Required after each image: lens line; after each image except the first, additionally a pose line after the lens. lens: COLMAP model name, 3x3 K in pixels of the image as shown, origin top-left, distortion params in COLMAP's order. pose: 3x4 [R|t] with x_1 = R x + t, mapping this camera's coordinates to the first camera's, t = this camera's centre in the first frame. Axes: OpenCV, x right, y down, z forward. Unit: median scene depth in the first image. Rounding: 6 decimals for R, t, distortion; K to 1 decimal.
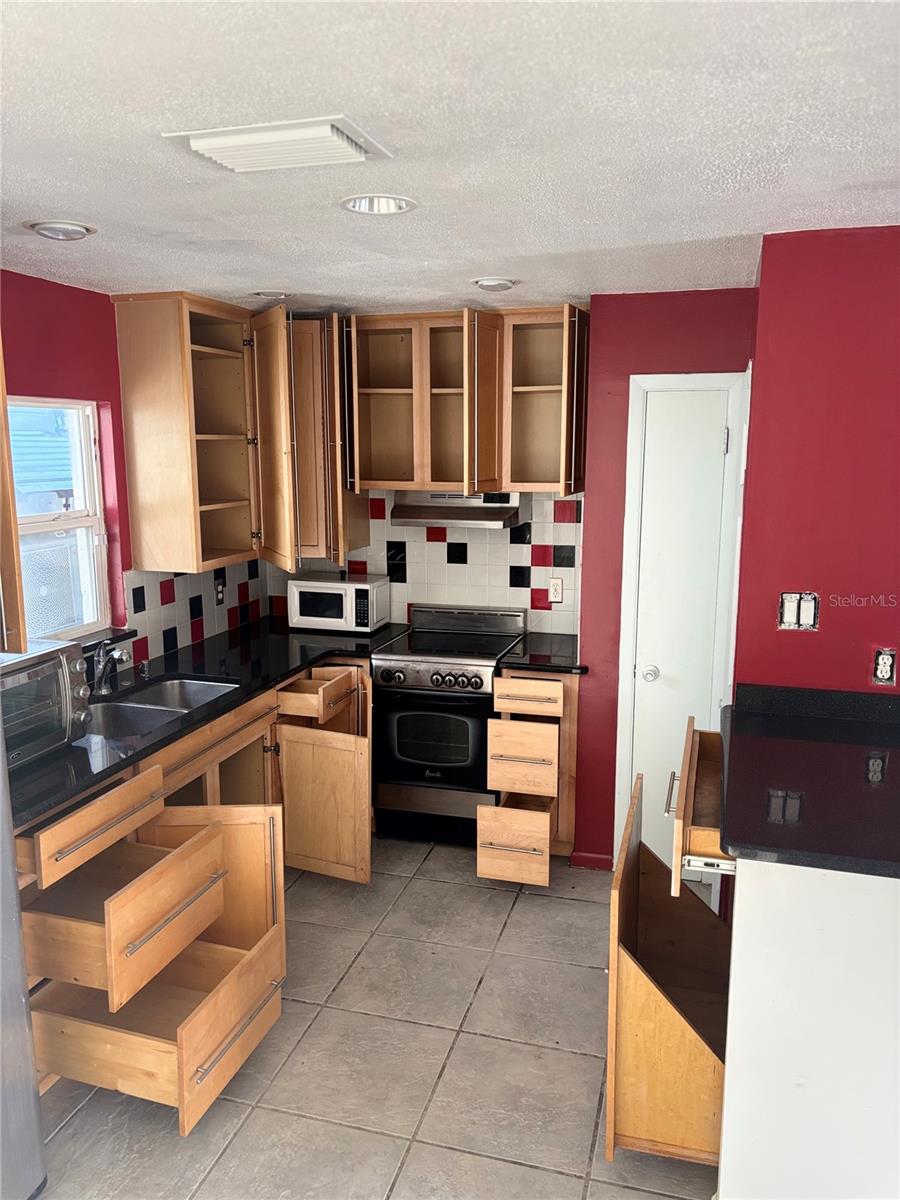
lens RADIAL K [[898.3, 0, 452.2], [0, 898.3, 600.8], [0, 0, 1]] dist [0.040185, -0.031297]
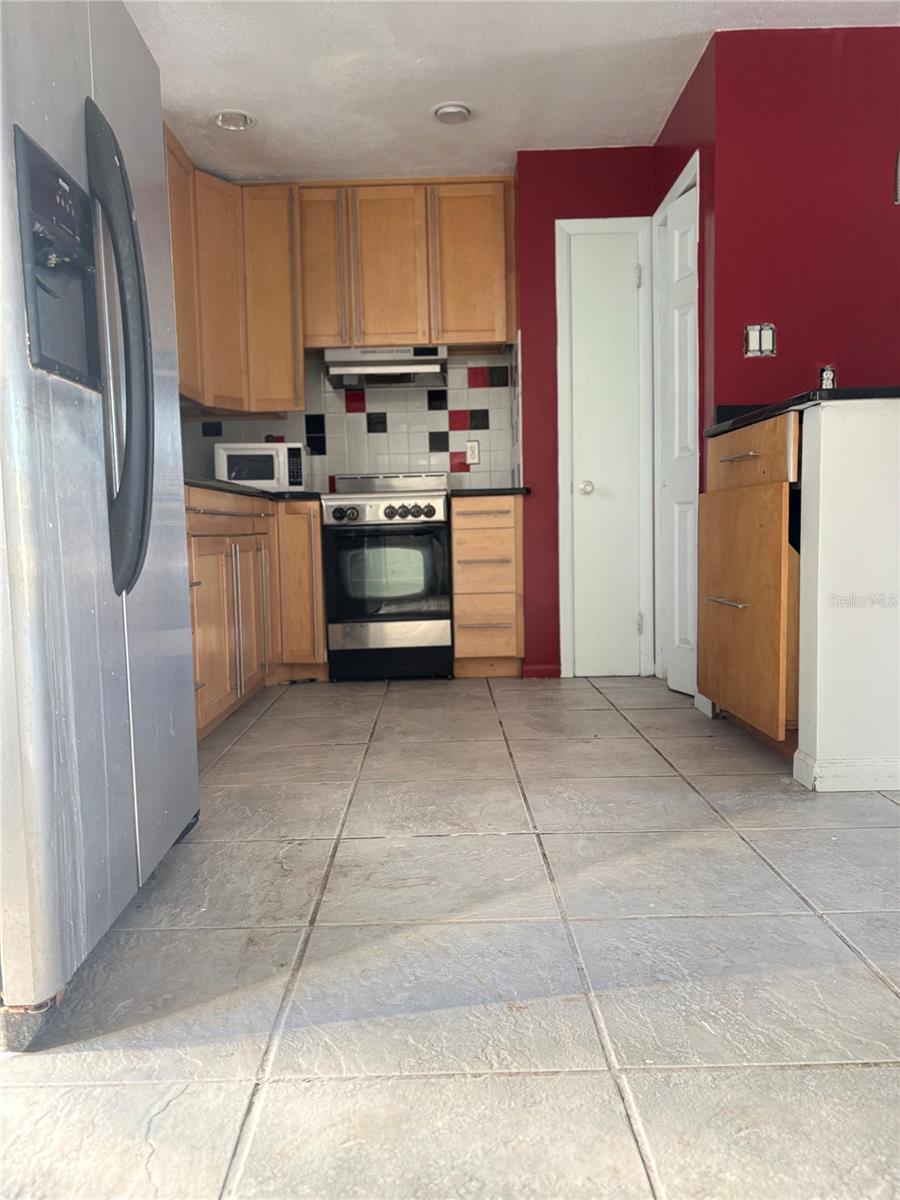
lens RADIAL K [[898.3, 0, 451.6], [0, 898.3, 601.1], [0, 0, 1]] dist [0.040185, -0.031297]
pose [[0.958251, -0.048942, 0.281709, -0.224107], [0.076955, 0.993032, -0.089244, 0.262231], [-0.275379, 0.107197, 0.955340, -0.004949]]
